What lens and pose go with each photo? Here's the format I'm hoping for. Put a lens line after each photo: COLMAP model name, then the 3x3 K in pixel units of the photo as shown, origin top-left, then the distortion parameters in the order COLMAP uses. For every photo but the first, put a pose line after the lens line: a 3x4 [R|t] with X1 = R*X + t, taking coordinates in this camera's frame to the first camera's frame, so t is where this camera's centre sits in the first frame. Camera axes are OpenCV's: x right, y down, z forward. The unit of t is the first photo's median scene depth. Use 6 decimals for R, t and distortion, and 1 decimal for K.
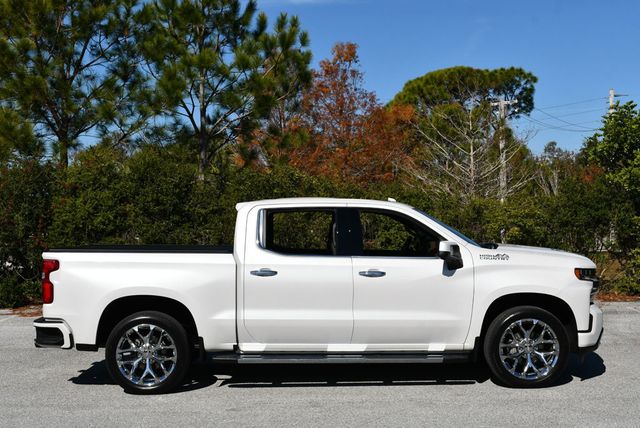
lens RADIAL K [[1004.1, 0, 319.5], [0, 1004.1, 223.7], [0, 0, 1]] dist [-0.028547, -0.029482]
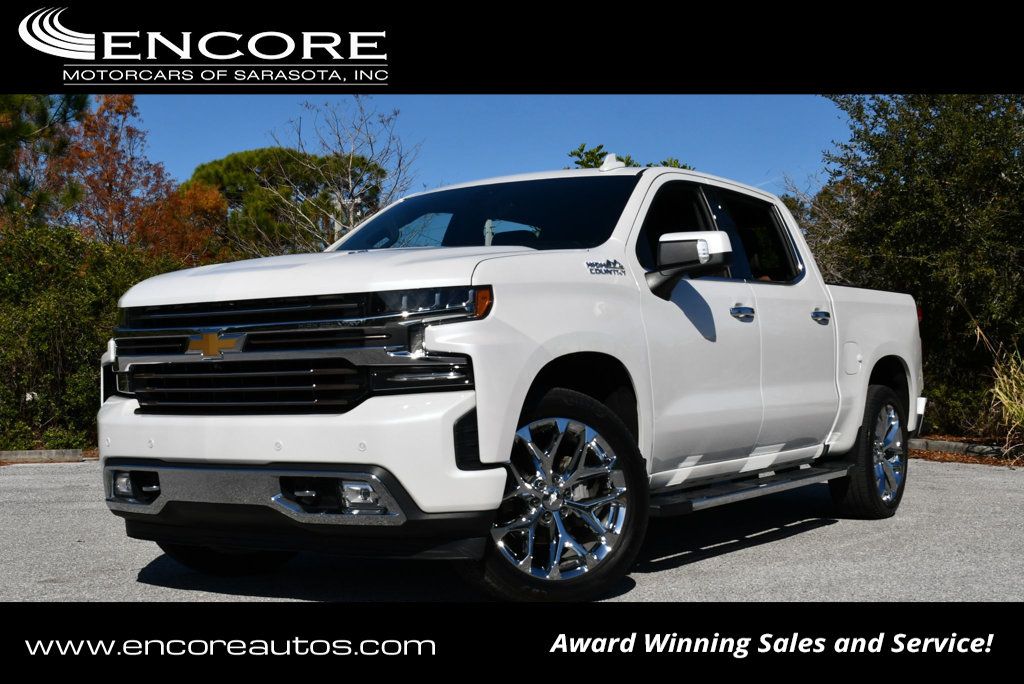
lens RADIAL K [[1408.5, 0, 512.0], [0, 1408.5, 342.0], [0, 0, 1]] dist [-0.032333, -0.054333]
pose [[0.946807, 0.015980, 0.321405, -0.042521], [-0.002751, 0.999132, -0.041572, 0.044323], [-0.321790, 0.038476, 0.946029, 0.126119]]
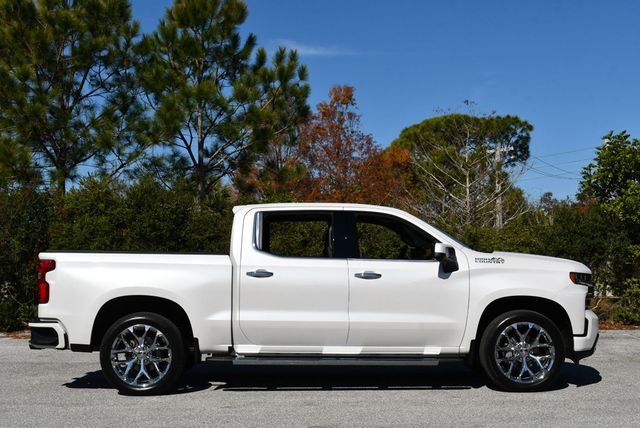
lens RADIAL K [[1004.1, 0, 319.5], [0, 1004.1, 223.7], [0, 0, 1]] dist [-0.028547, -0.029482]
pose [[0.999965, 0.007680, 0.003387, 0.000179], [-0.007485, 0.998498, -0.054282, 0.025670], [-0.003799, 0.054255, 0.998520, -0.001522]]
